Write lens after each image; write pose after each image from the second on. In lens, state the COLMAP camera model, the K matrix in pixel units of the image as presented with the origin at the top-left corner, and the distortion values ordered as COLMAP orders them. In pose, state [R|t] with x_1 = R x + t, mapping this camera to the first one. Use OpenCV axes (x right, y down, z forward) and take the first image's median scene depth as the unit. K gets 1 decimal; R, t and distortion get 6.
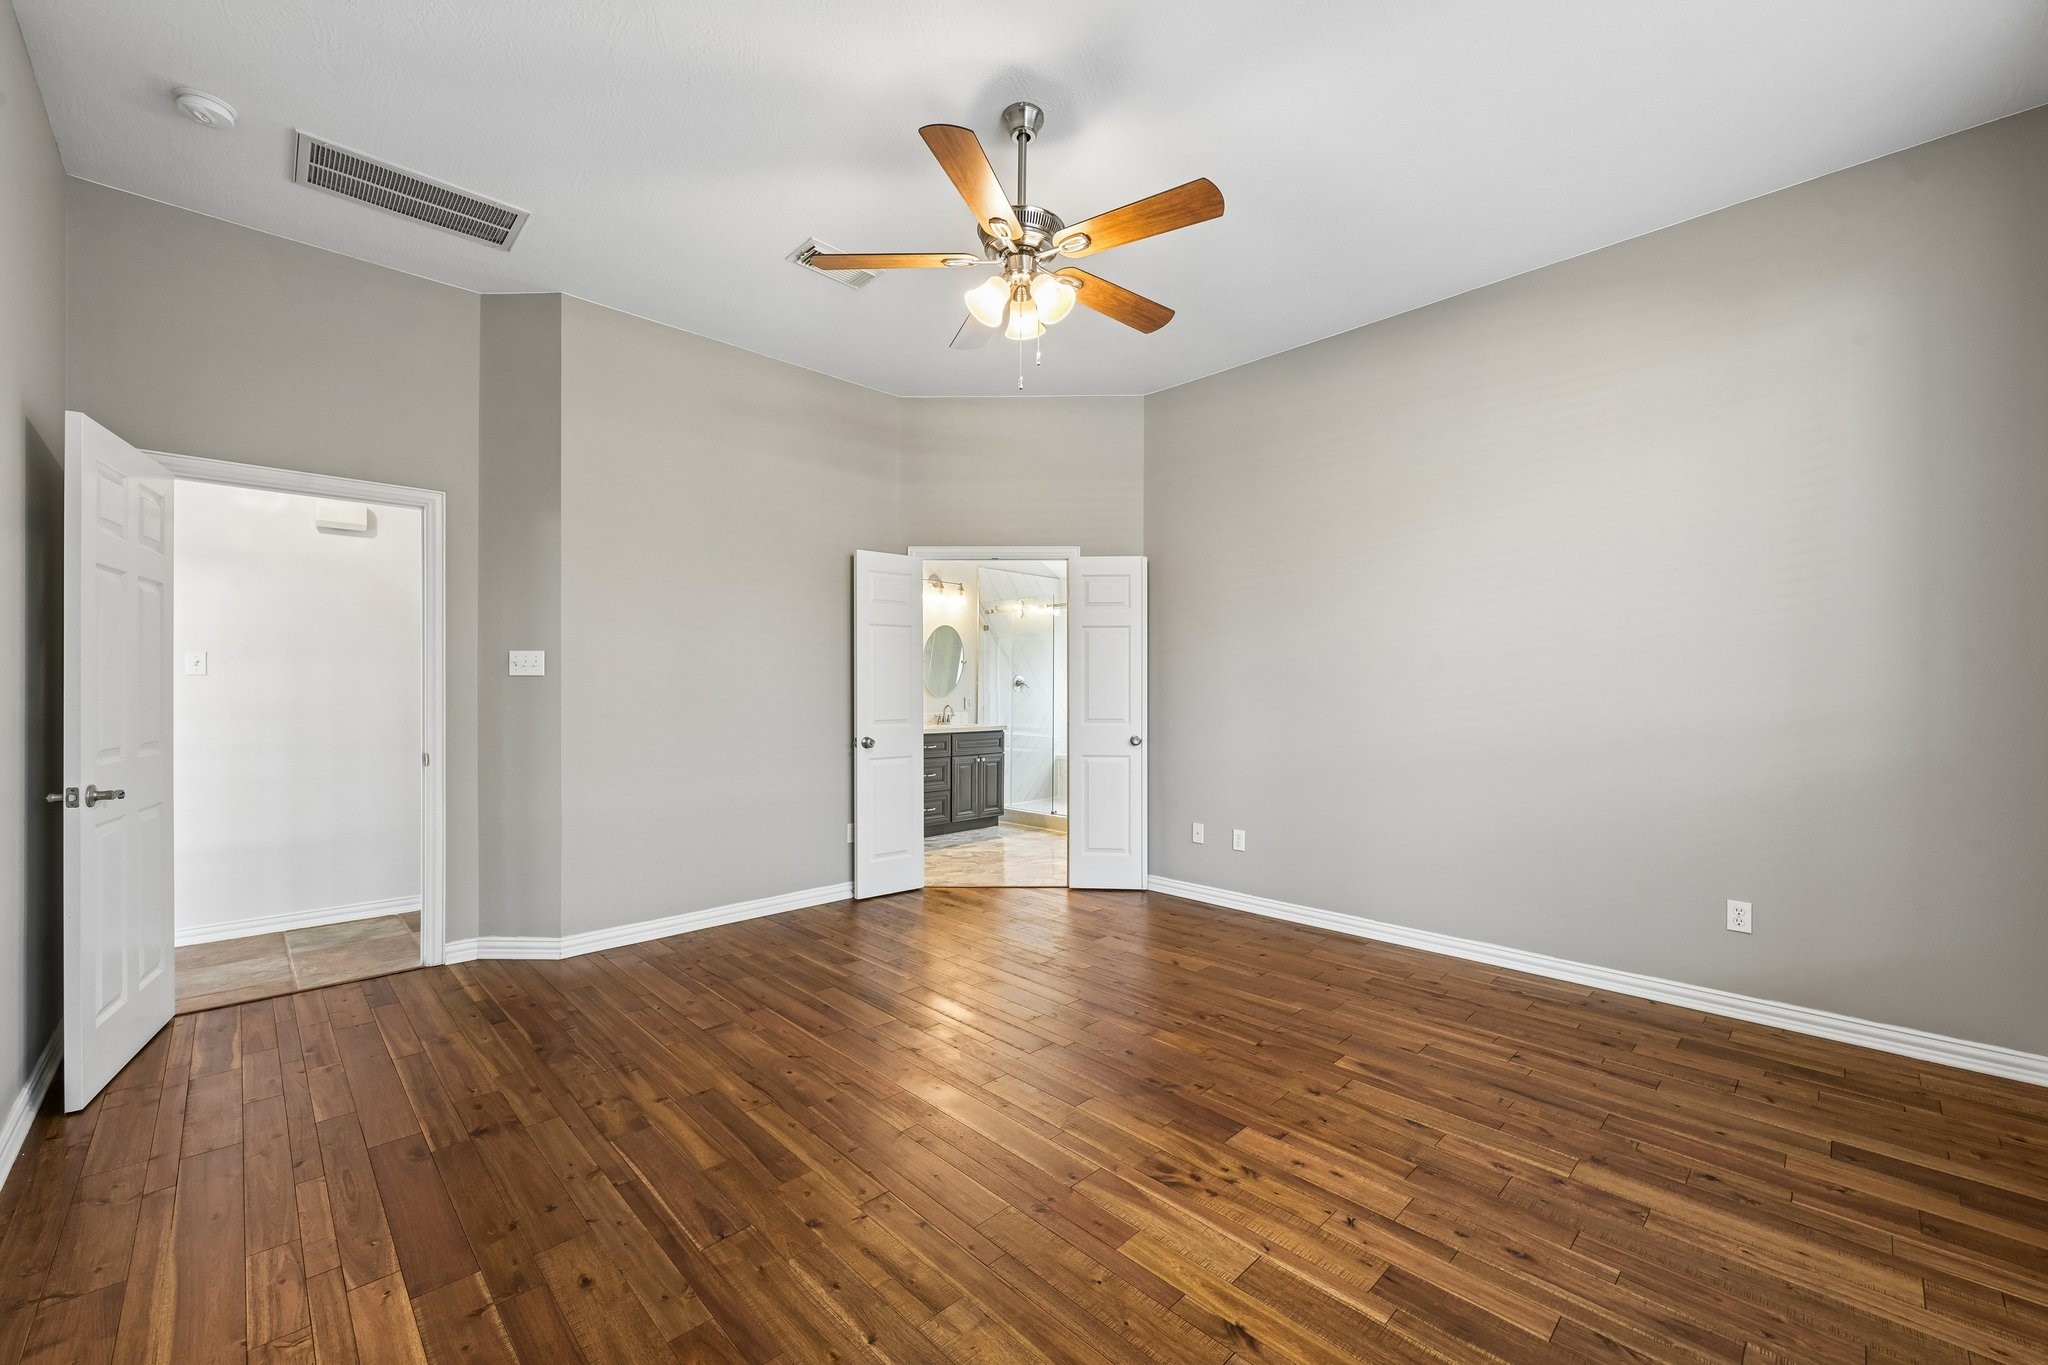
lens RADIAL K [[817.1, 0, 1031.3], [0, 817.1, 689.8], [0, 0, 1]] dist [-0.000529, -0.000863]
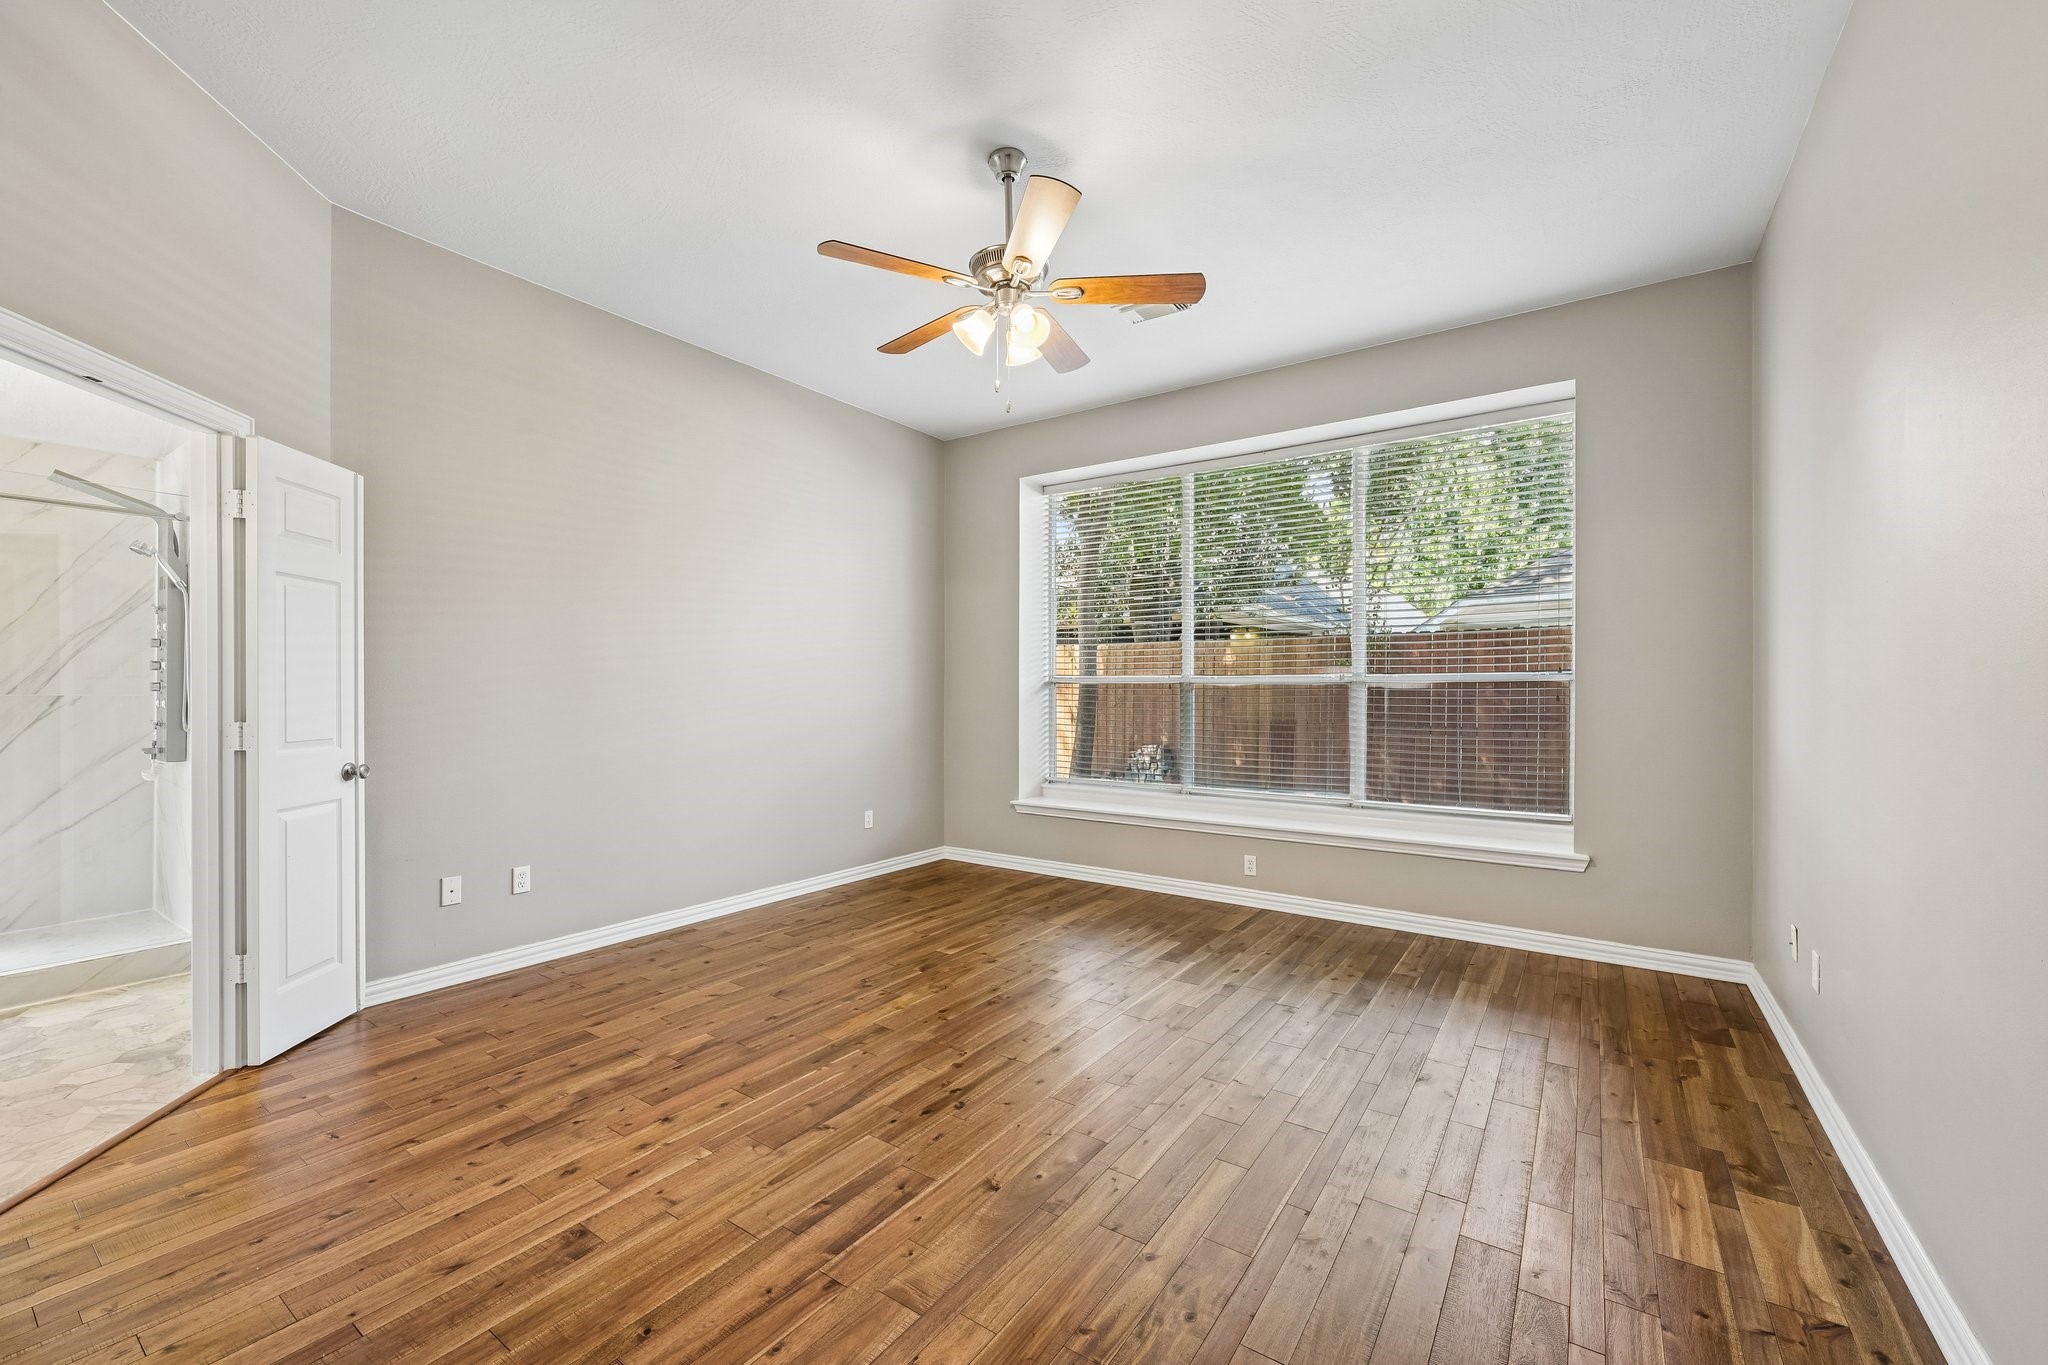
lens RADIAL K [[817.1, 0, 1031.0], [0, 817.1, 685.3], [0, 0, 1]] dist [-0.000529, -0.000863]
pose [[-0.192315, 0.005475, 0.981318, -0.858606], [-0.000593, 0.999984, -0.005695, 0.001190], [-0.981333, -0.001677, -0.192309, 0.933284]]
